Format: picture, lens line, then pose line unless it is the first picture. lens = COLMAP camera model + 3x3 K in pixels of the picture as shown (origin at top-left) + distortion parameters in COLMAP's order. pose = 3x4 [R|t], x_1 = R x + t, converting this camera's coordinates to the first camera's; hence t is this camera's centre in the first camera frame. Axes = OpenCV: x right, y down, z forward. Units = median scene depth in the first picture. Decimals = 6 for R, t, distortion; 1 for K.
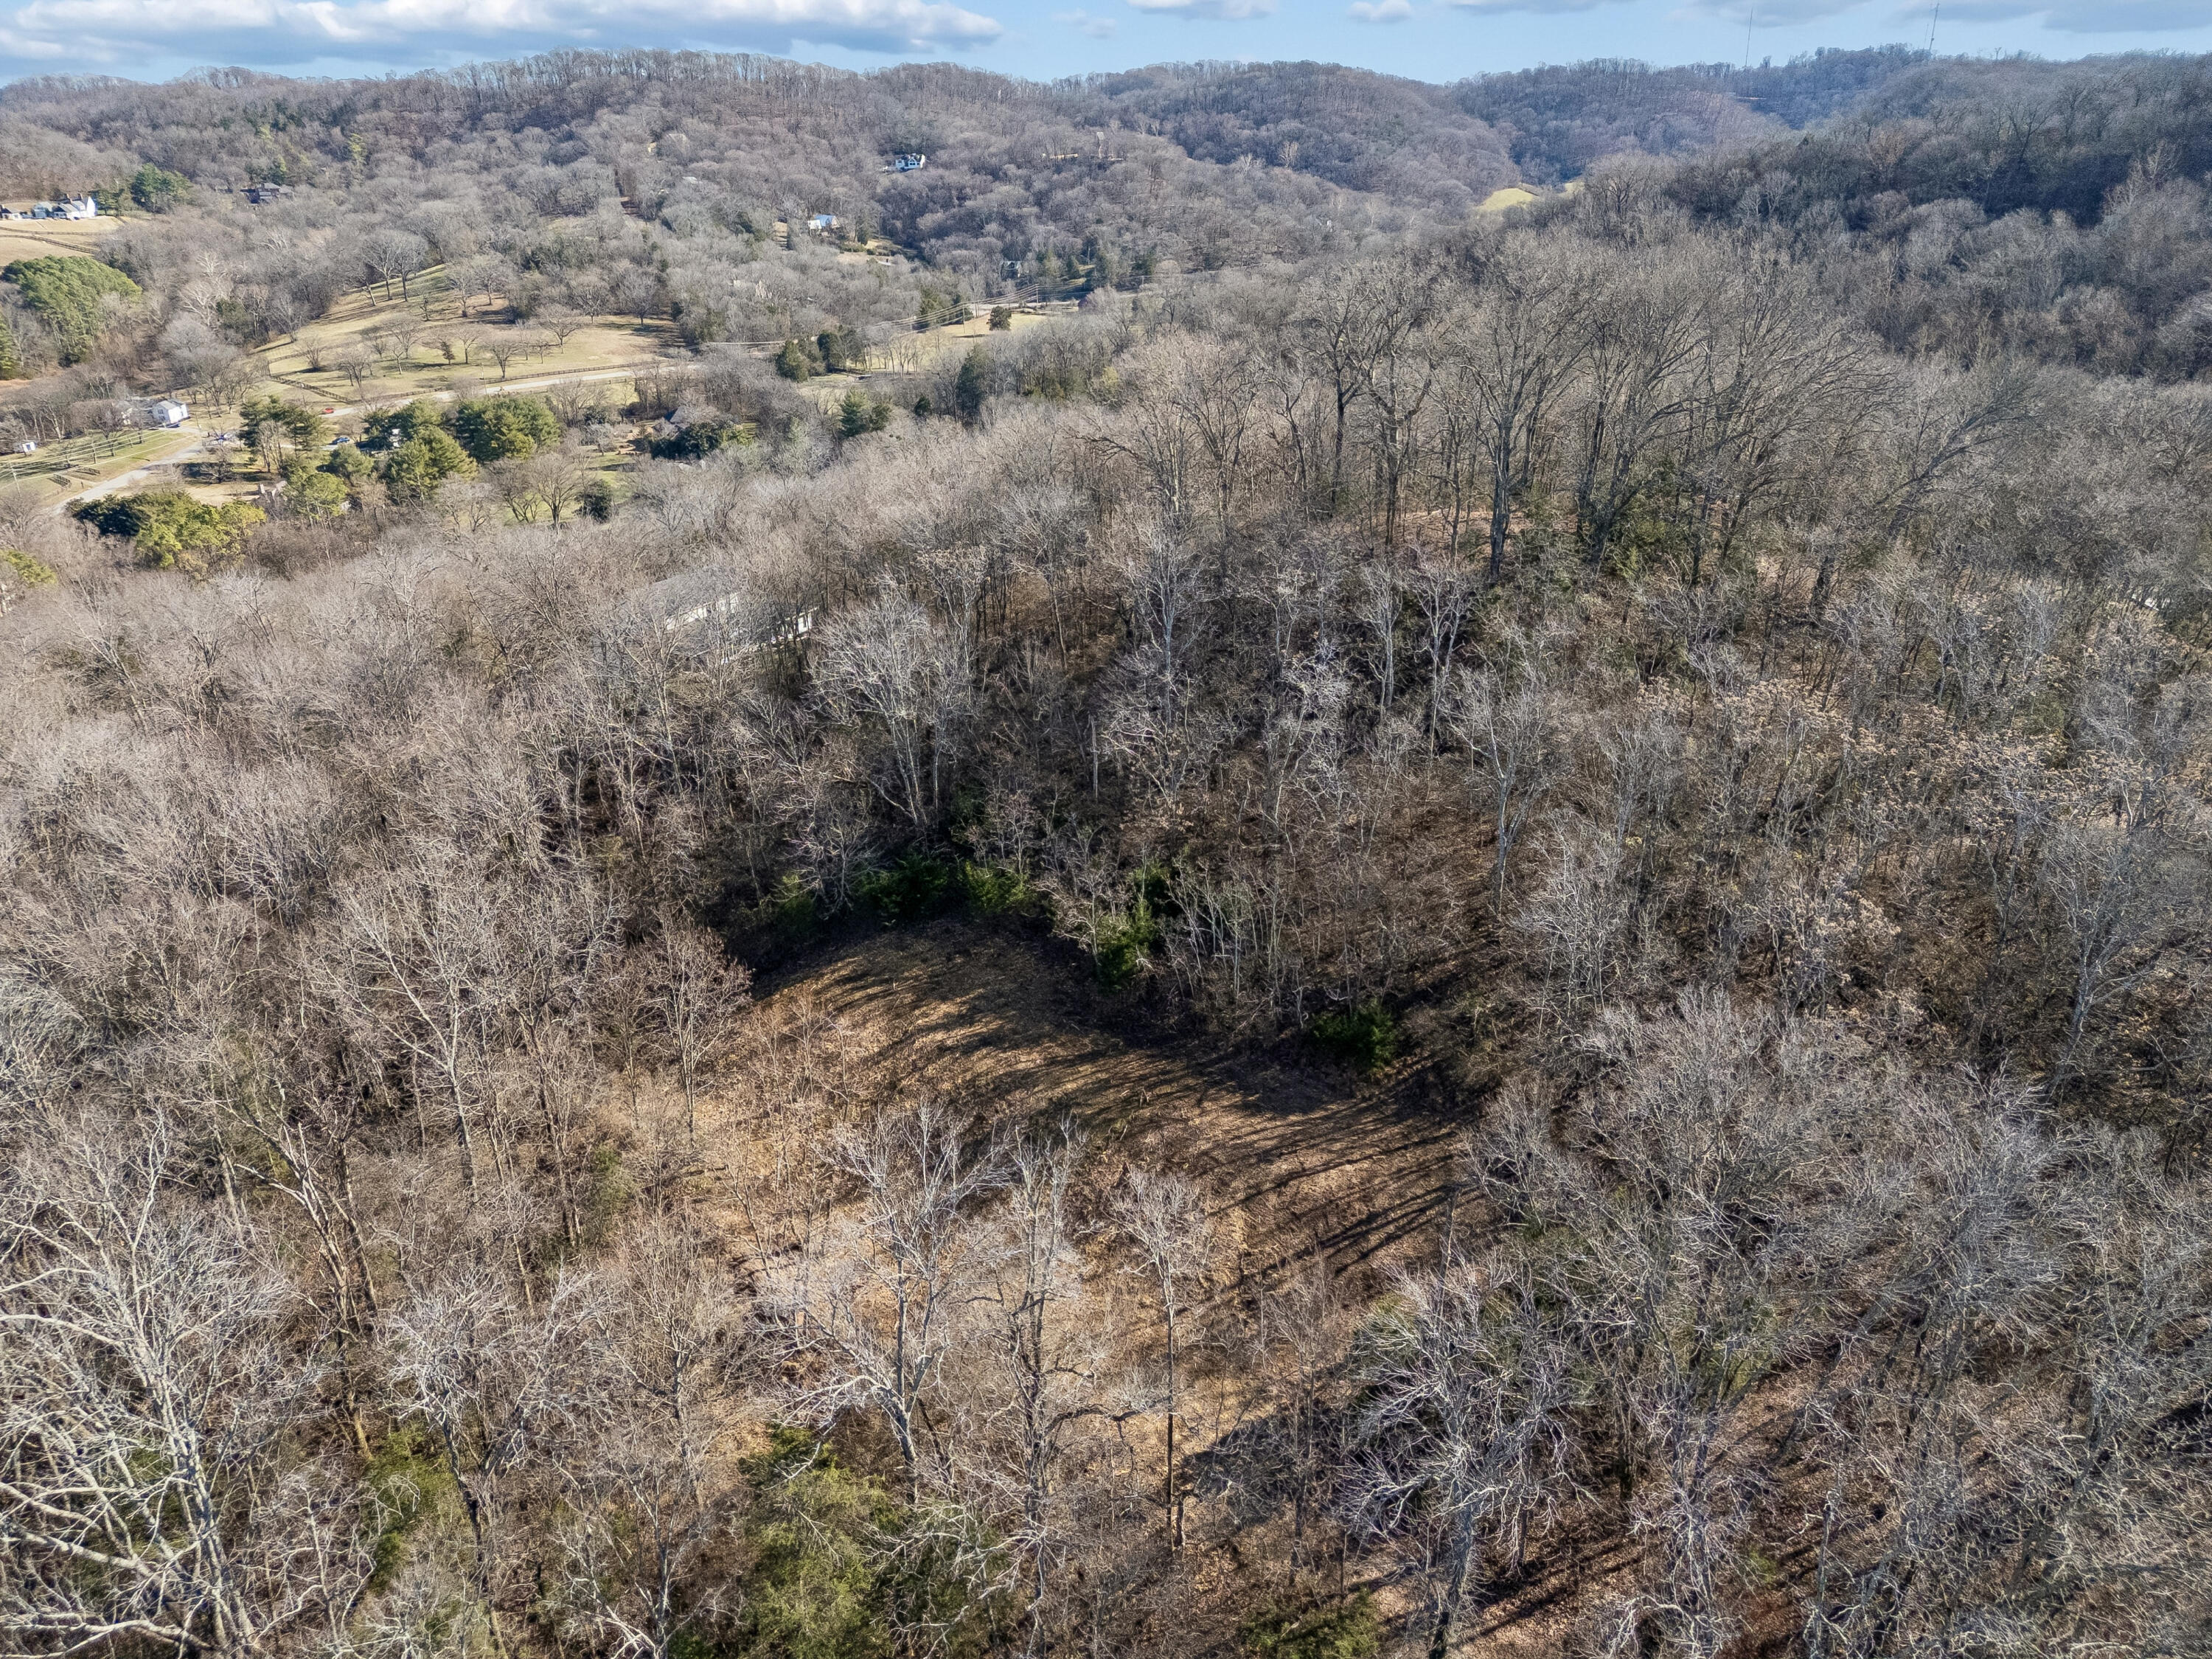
lens RADIAL K [[1633.2, 0, 1108.1], [0, 1633.2, 815.0], [0, 0, 1]] dist [0.070458, -0.050934]
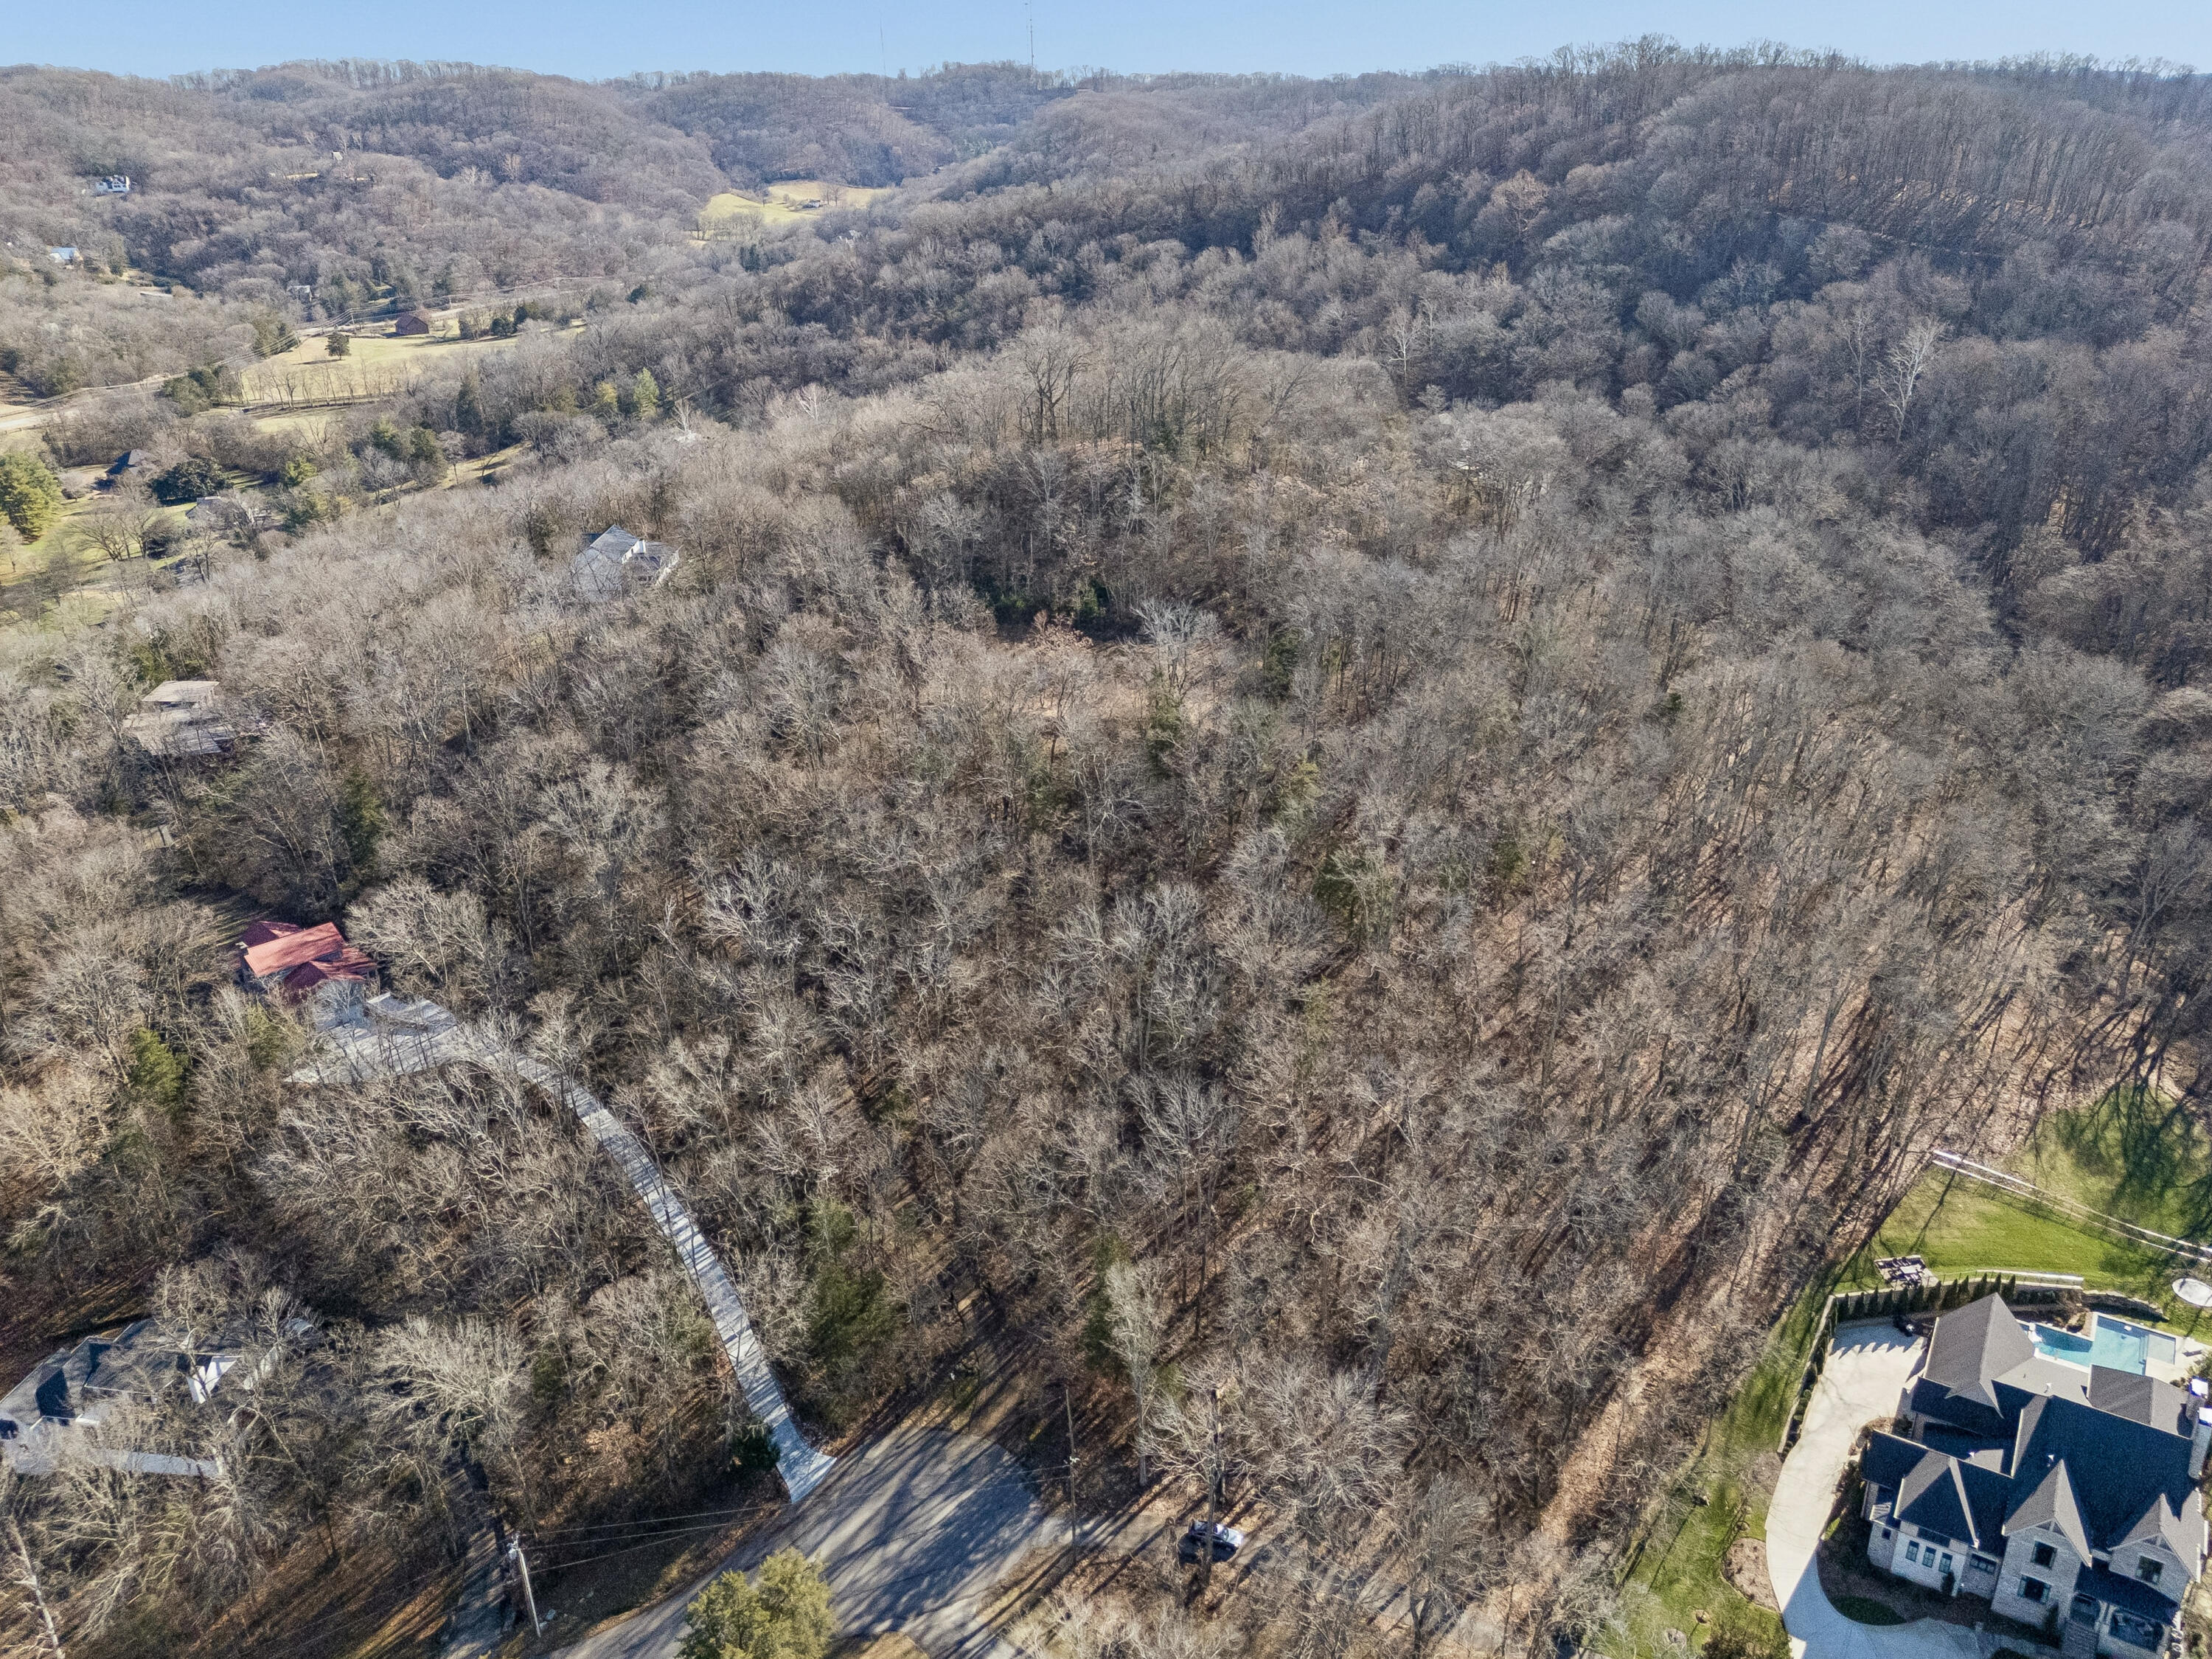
lens RADIAL K [[1725.1, 0, 1106.0], [0, 1725.1, 829.5], [0, 0, 1]] dist [0.064963, -0.053298]
pose [[0.883513, -0.188753, 0.428692, -0.179697], [0.187177, 0.981236, 0.046275, 0.045383], [-0.429383, 0.039357, 0.902265, -0.220463]]
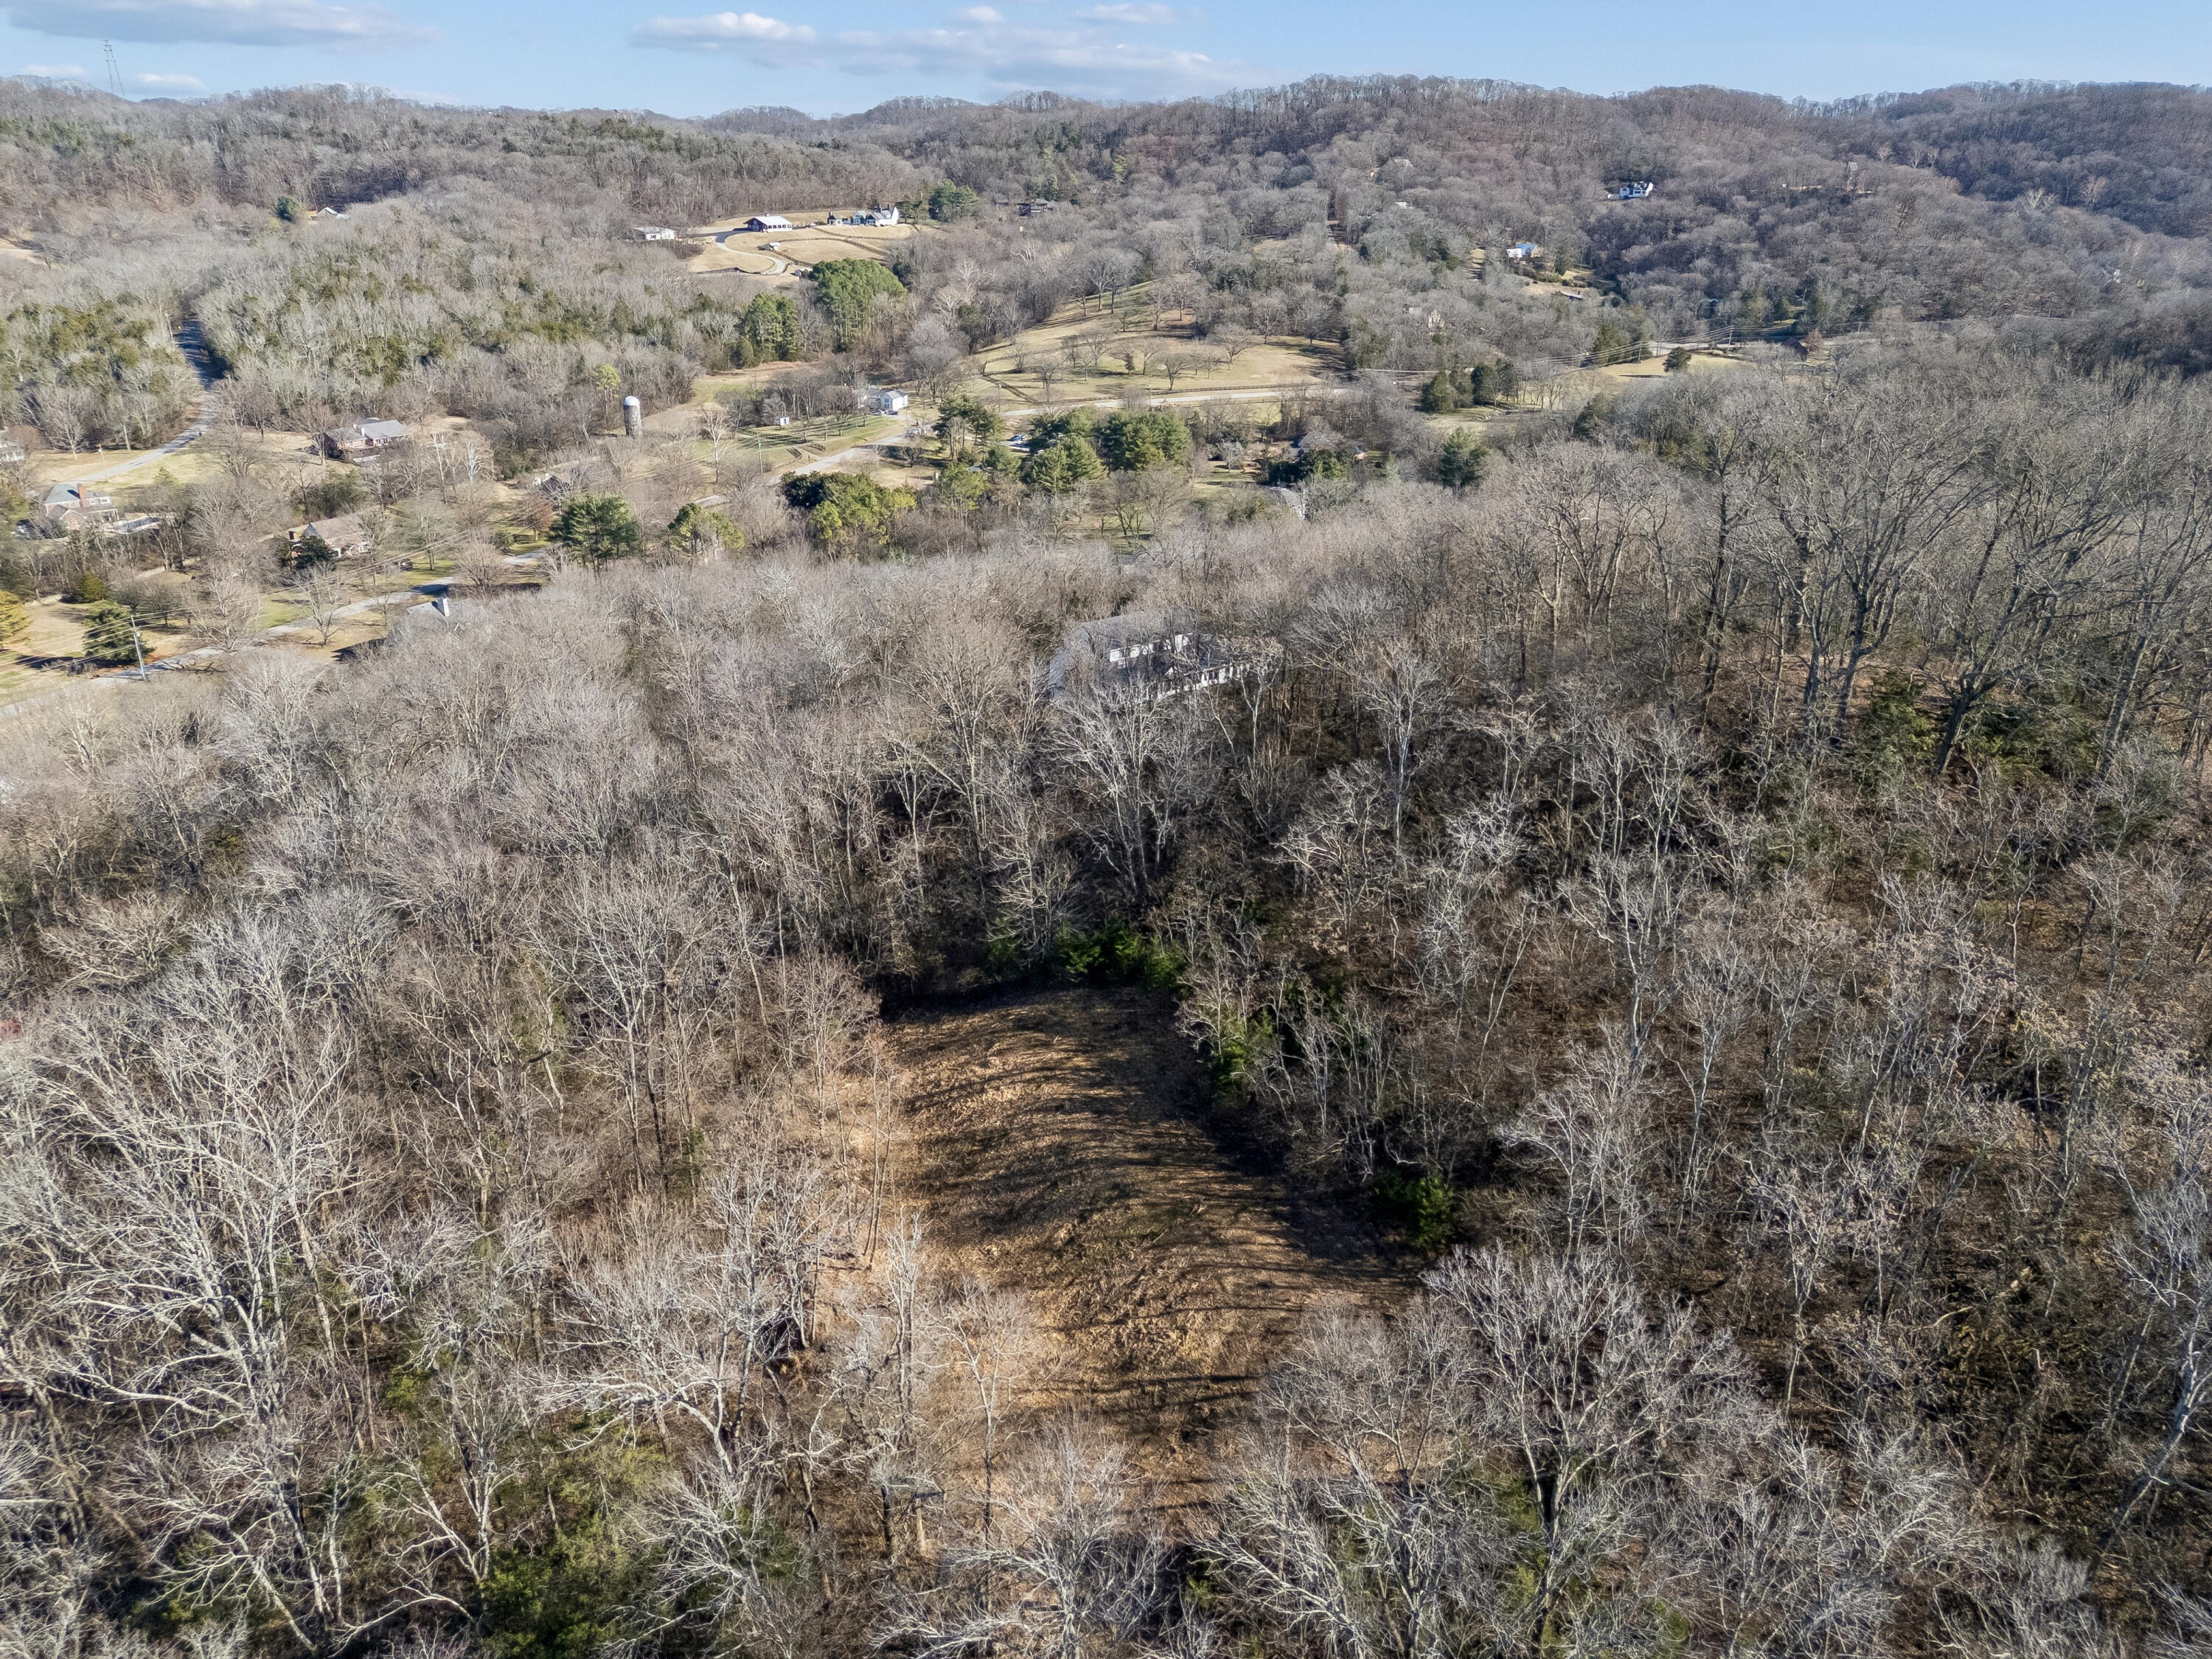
lens RADIAL K [[1636.4, 0, 1109.5], [0, 1636.4, 799.6], [0, 0, 1]] dist [0.102130, -0.097248]
pose [[0.910423, 0.172290, -0.376093, 0.042363], [-0.178806, 0.983723, 0.017806, -0.011551], [0.373039, 0.051037, 0.926411, 0.001783]]
